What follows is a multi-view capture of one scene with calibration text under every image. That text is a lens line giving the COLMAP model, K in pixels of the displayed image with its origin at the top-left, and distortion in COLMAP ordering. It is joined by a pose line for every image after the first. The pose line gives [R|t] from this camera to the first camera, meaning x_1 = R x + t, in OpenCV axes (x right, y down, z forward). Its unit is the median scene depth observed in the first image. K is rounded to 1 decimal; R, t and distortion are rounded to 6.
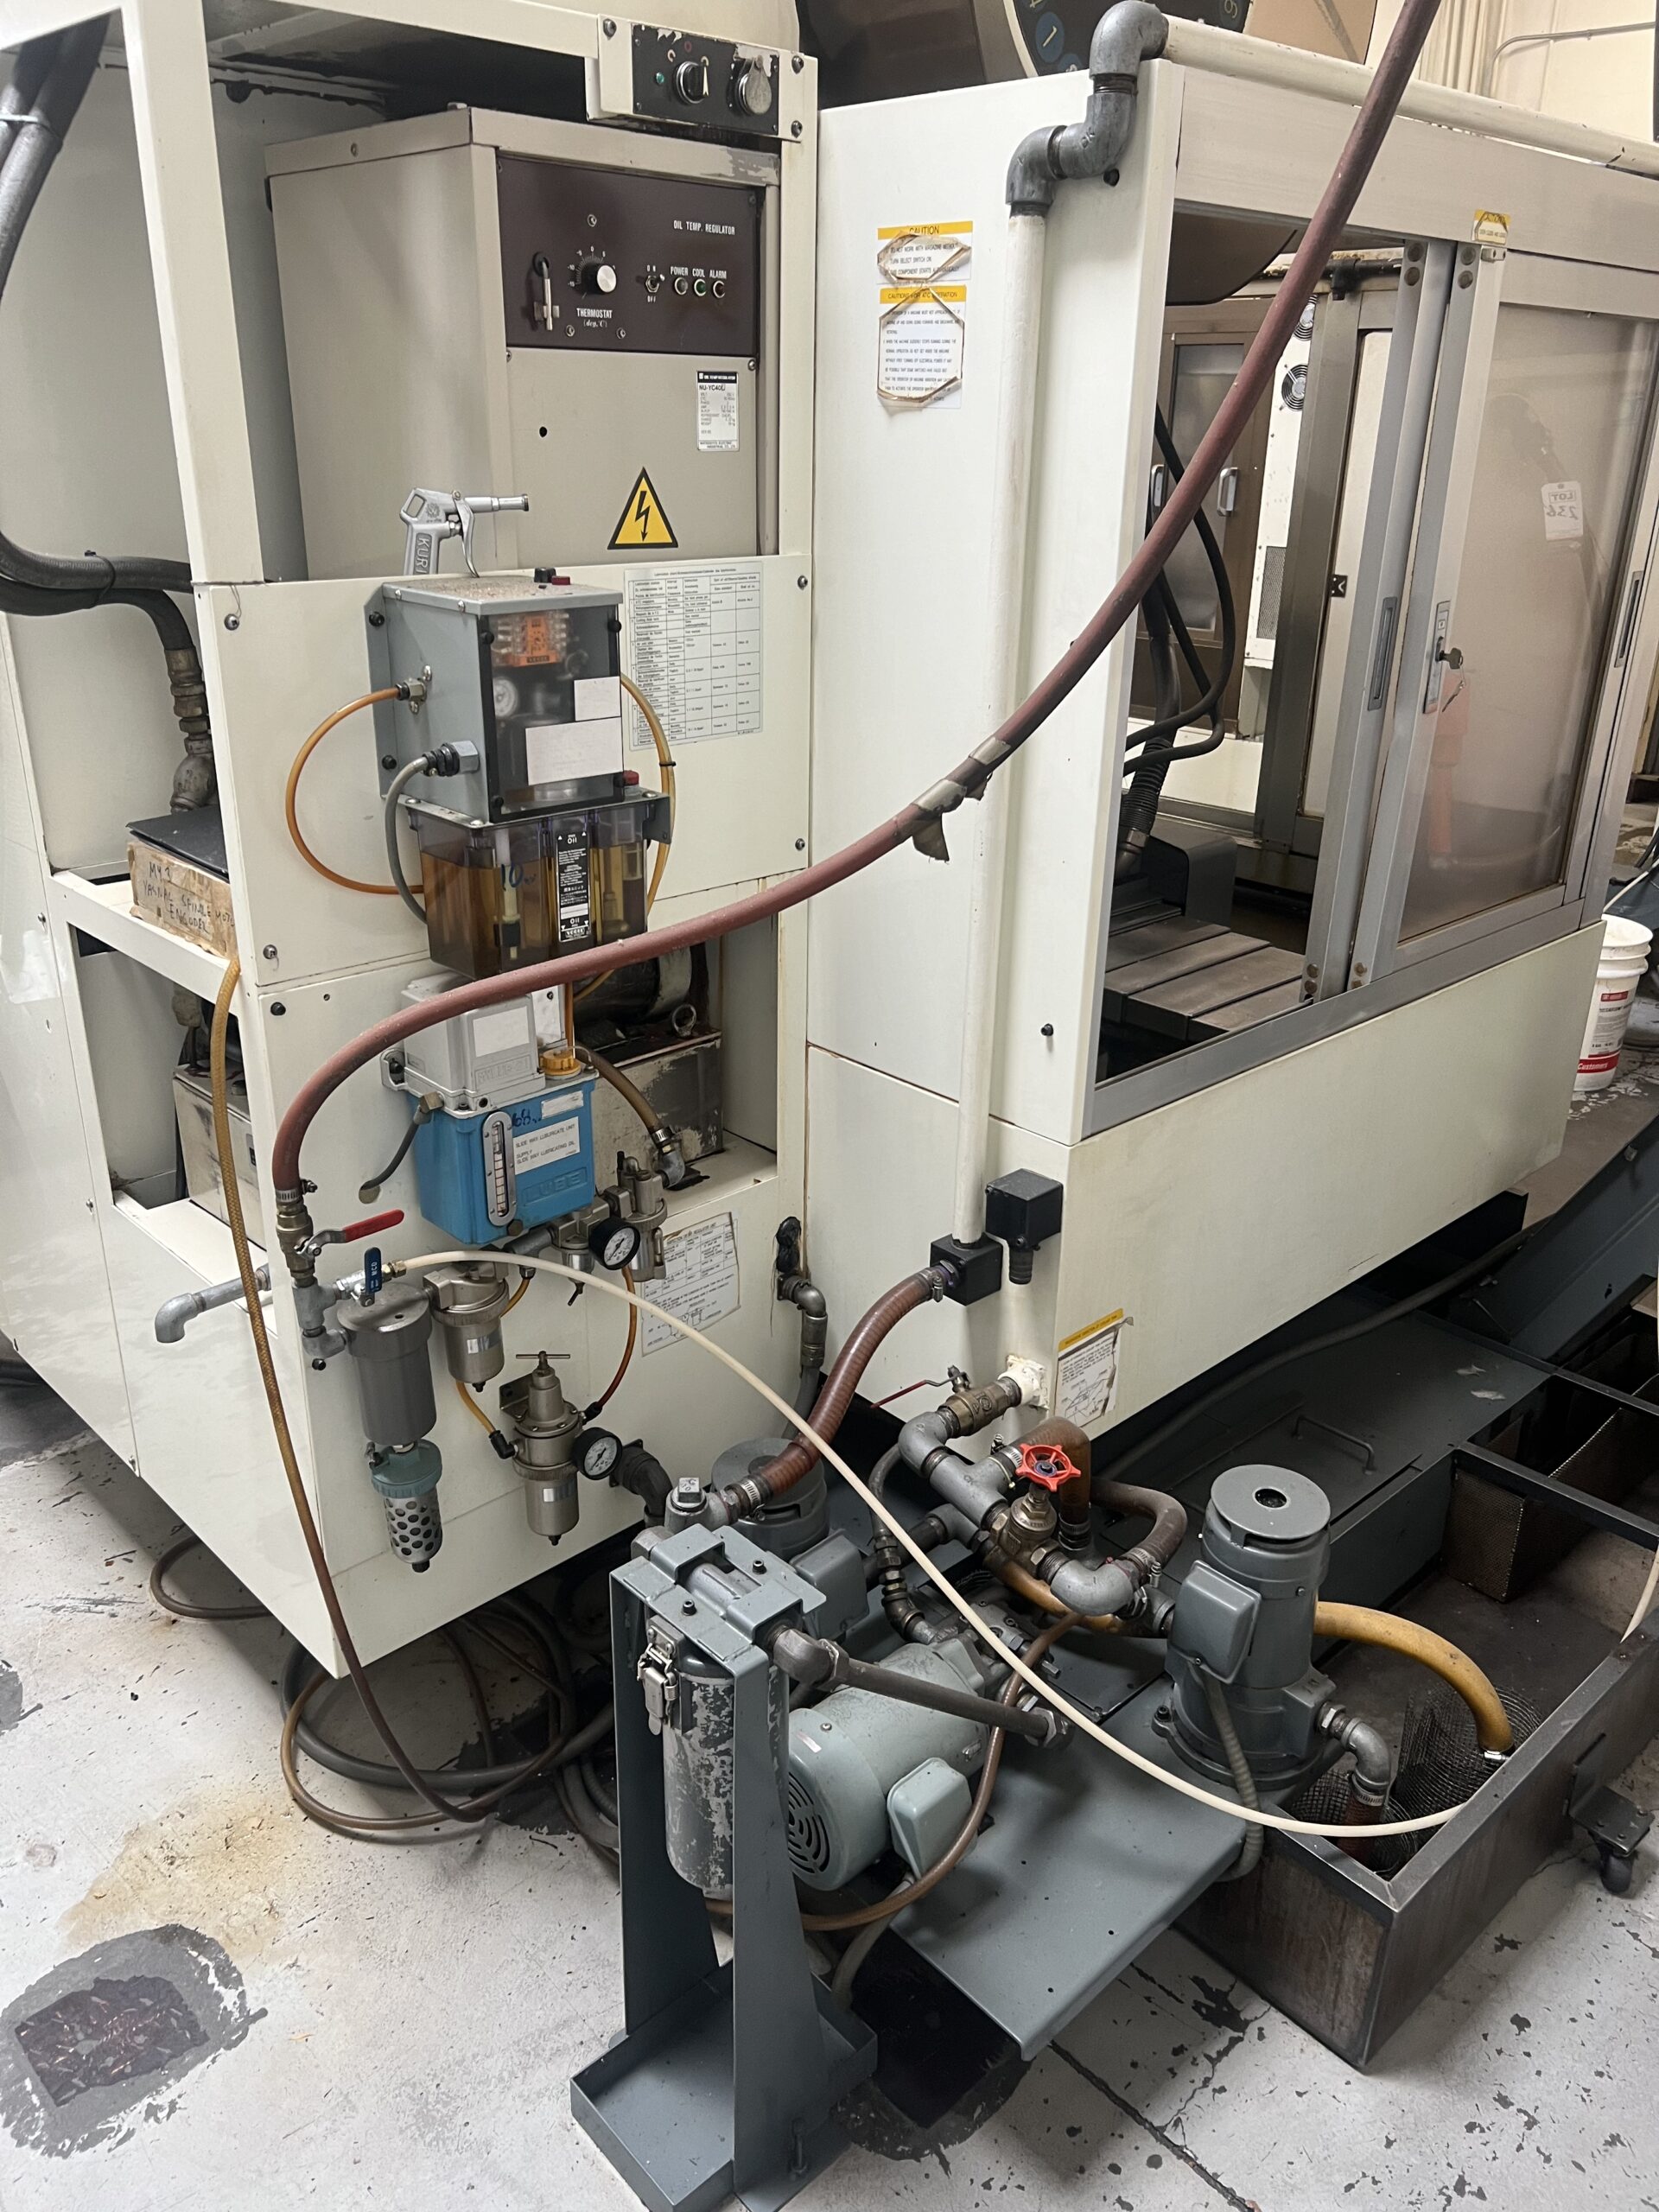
lens RADIAL K [[1668.6, 0, 819.7], [0, 1668.6, 1102.7], [0, 0, 1]] dist [0.047236, -0.045578]
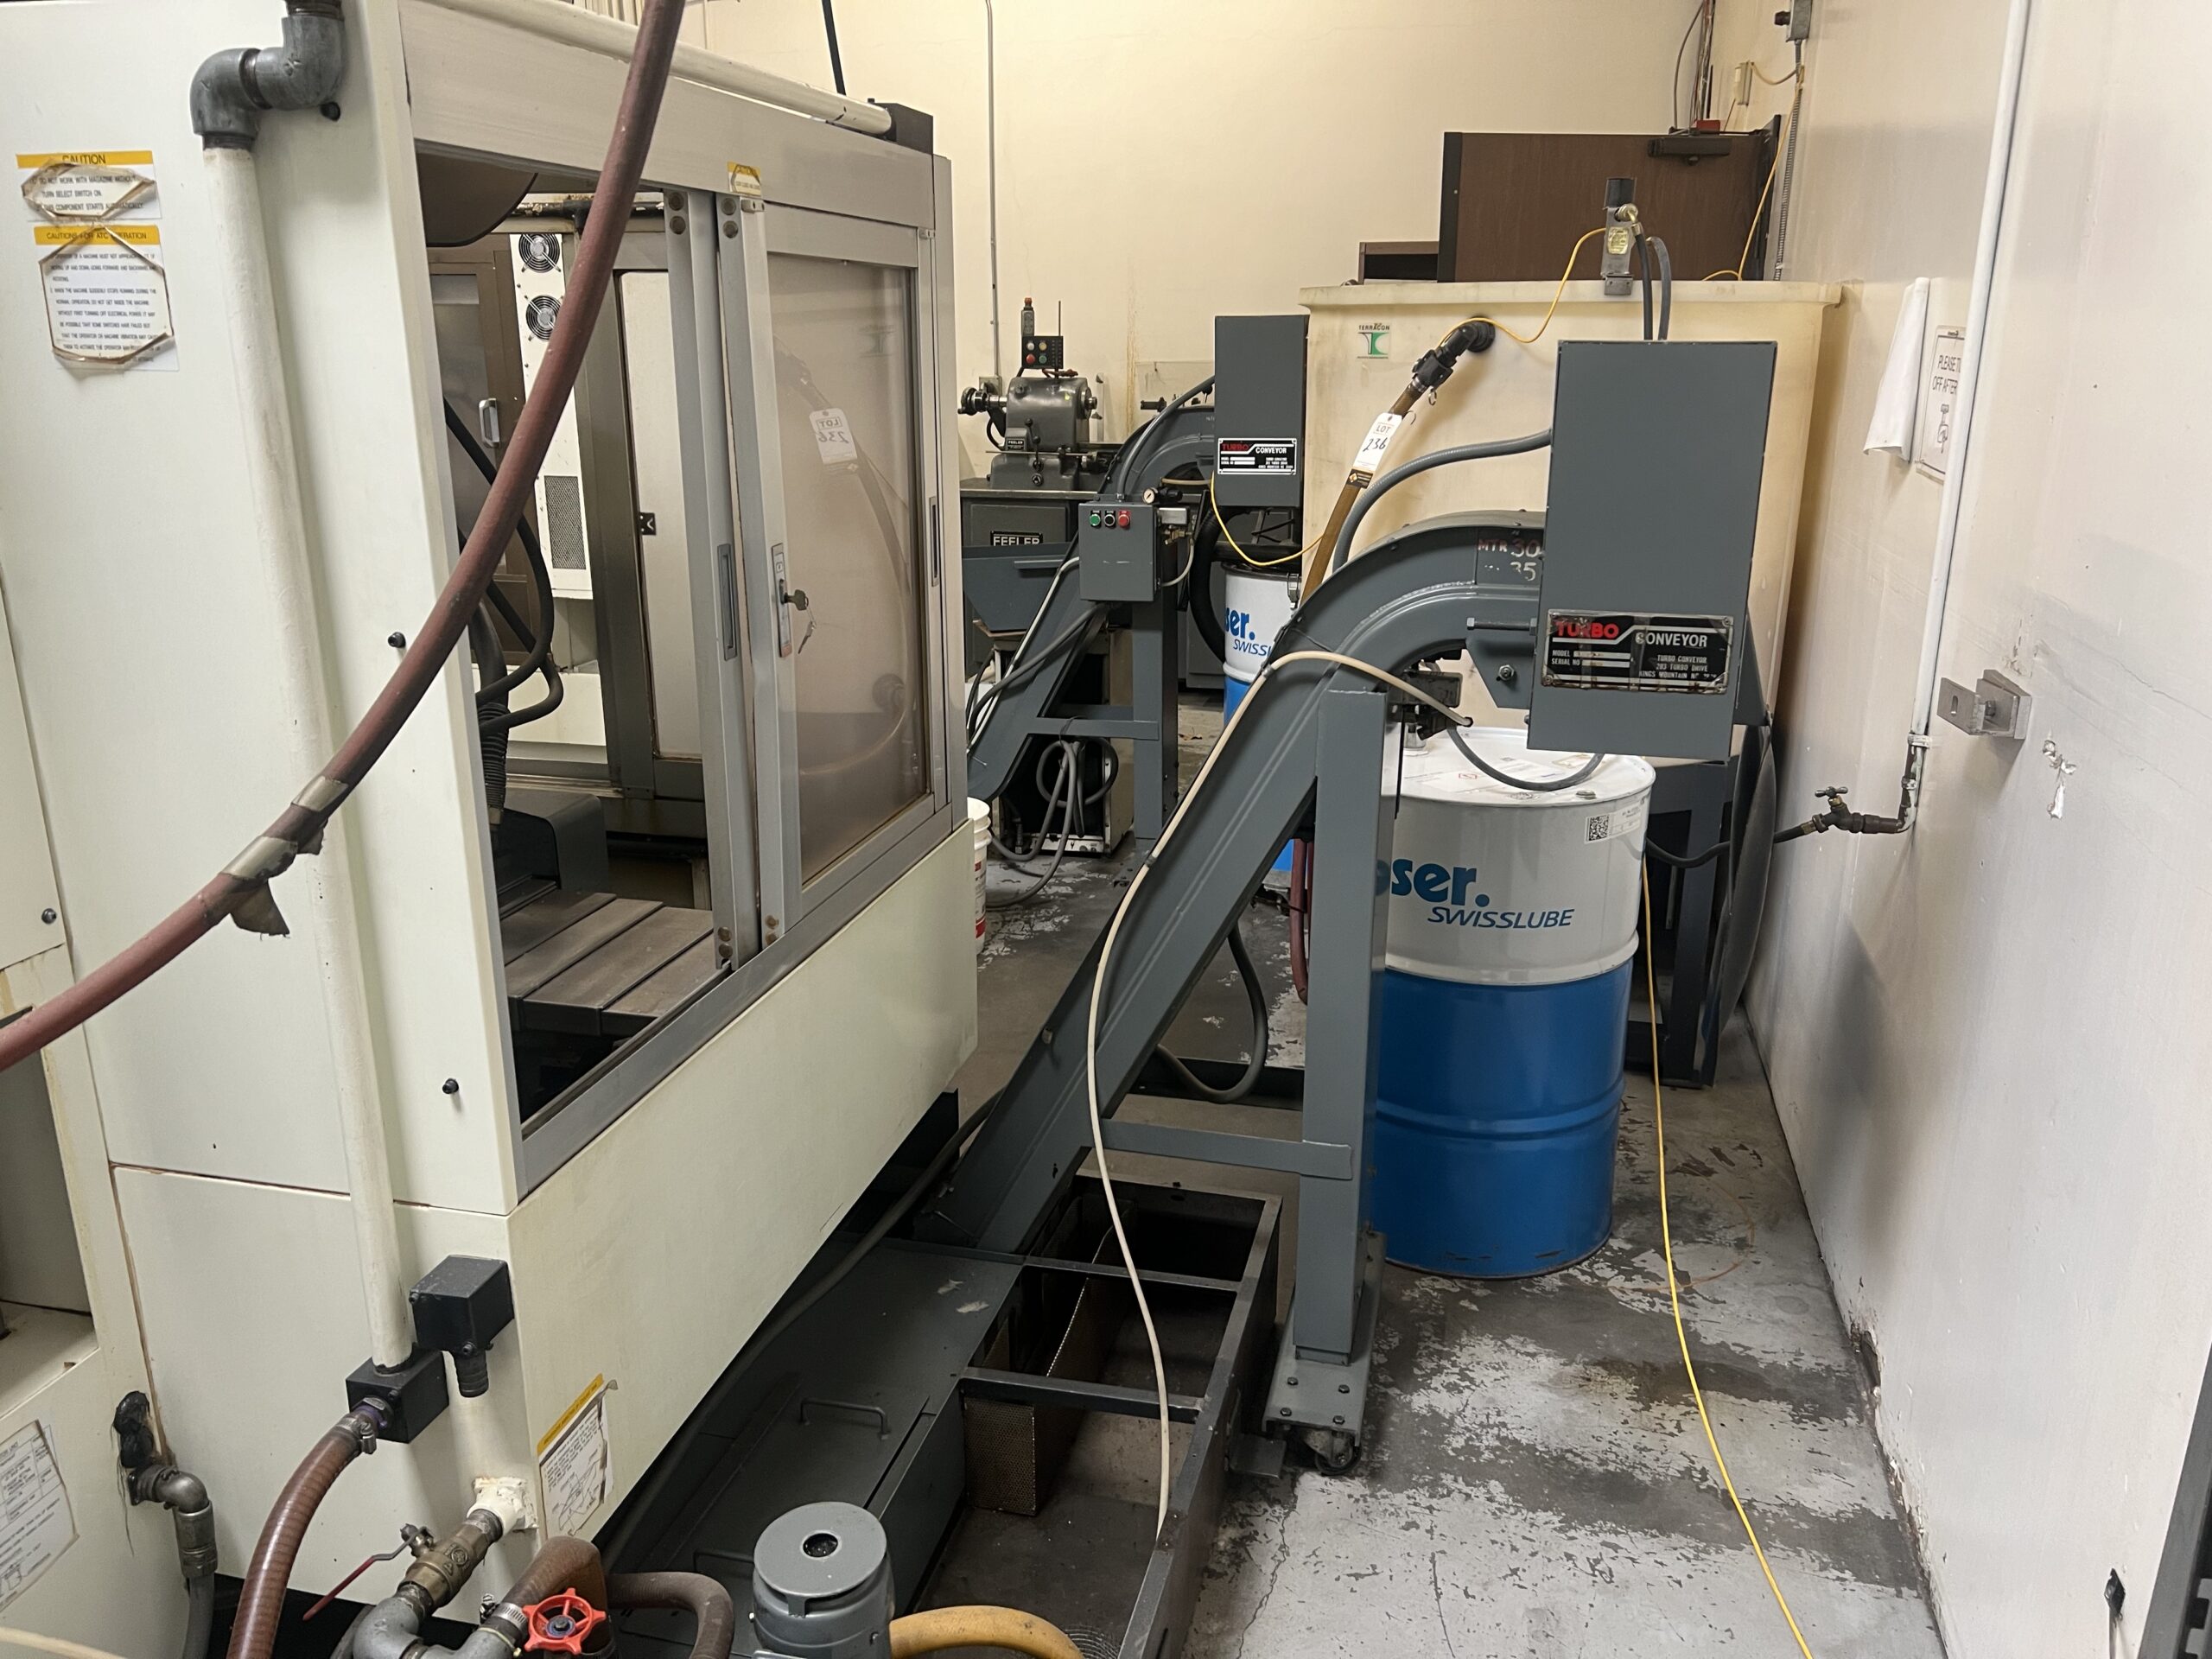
lens RADIAL K [[1668.6, 0, 1100.8], [0, 1668.6, 826.8], [0, 0, 1]] dist [0.047236, -0.045578]
pose [[0.837114, -0.170835, 0.519668, -0.003622], [0.221658, 0.974433, -0.036727, -0.062495], [-0.500107, 0.145934, 0.853578, 0.103938]]
